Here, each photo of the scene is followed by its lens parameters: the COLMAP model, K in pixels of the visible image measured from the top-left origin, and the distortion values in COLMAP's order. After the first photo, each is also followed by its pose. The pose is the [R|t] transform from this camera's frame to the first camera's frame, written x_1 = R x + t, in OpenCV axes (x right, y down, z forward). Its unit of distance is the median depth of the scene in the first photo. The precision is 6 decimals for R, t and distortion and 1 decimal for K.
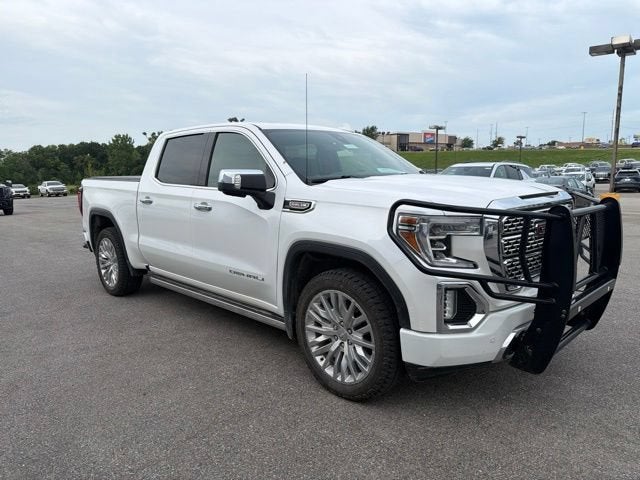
lens RADIAL K [[454.2, 0, 323.0], [0, 454.2, 237.0], [0, 0, 1]] dist [0.034375, -0.042949]
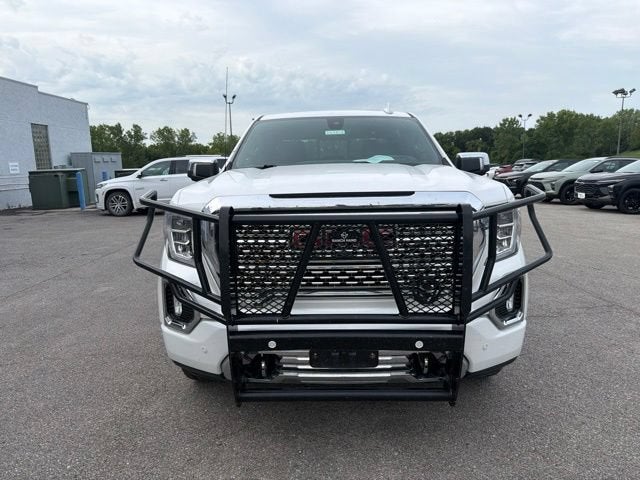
lens RADIAL K [[454.2, 0, 323.0], [0, 454.2, 237.5], [0, 0, 1]] dist [0.034375, -0.042949]
pose [[0.692513, 0.121244, -0.711144, 0.691494], [-0.094881, 0.992520, 0.076822, -0.052914], [0.715139, 0.014274, 0.698836, 0.319725]]
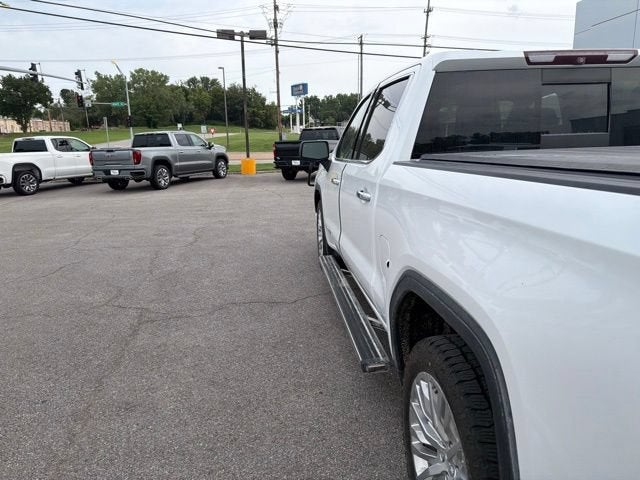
lens RADIAL K [[457.0, 0, 323.2], [0, 457.0, 235.8], [0, 0, 1]] dist [0.032859, -0.036370]
pose [[-0.773514, -0.091547, 0.627133, -0.435914], [0.133666, 0.943691, 0.302623, -0.280240], [-0.619524, 0.317909, -0.717721, 1.939070]]
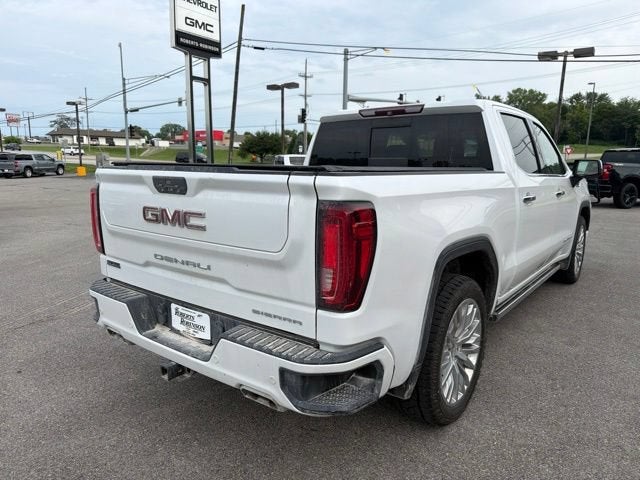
lens RADIAL K [[454.2, 0, 323.6], [0, 454.2, 244.8], [0, 0, 1]] dist [0.034375, -0.042949]
pose [[-0.123869, -0.164122, 0.978632, -1.182069], [0.134466, 0.974354, 0.180425, -0.201175], [-0.983146, 0.153942, -0.098623, 1.556710]]
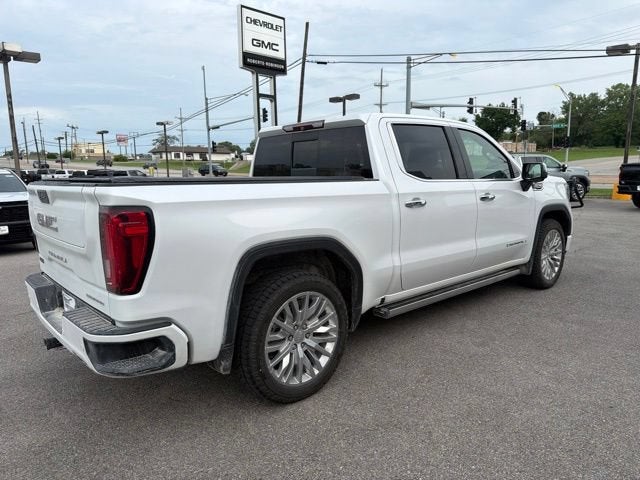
lens RADIAL K [[454.2, 0, 324.2], [0, 454.2, 244.2], [0, 0, 1]] dist [0.034375, -0.042949]
pose [[0.055945, -0.144576, 0.987911, -1.289143], [0.160493, 0.977896, 0.134022, -0.154161], [-0.985450, 0.151055, 0.077912, 1.228331]]
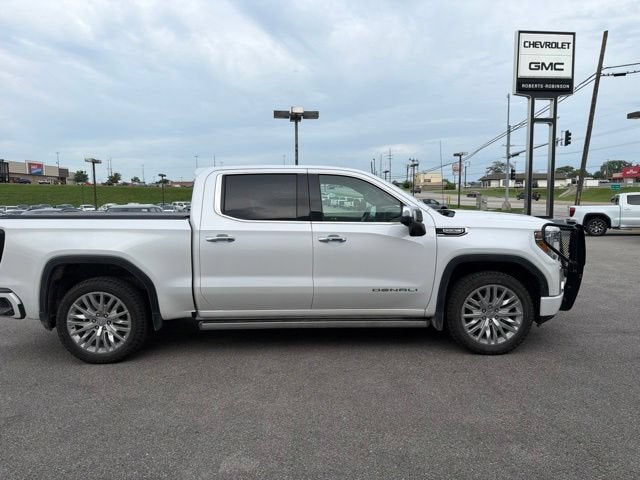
lens RADIAL K [[454.2, 0, 324.1], [0, 454.2, 243.3], [0, 0, 1]] dist [0.034375, -0.042949]
pose [[0.692548, -0.055551, 0.719230, -1.014411], [0.101827, 0.994575, -0.021232, -0.032309], [-0.714149, 0.087941, 0.694448, 0.219811]]
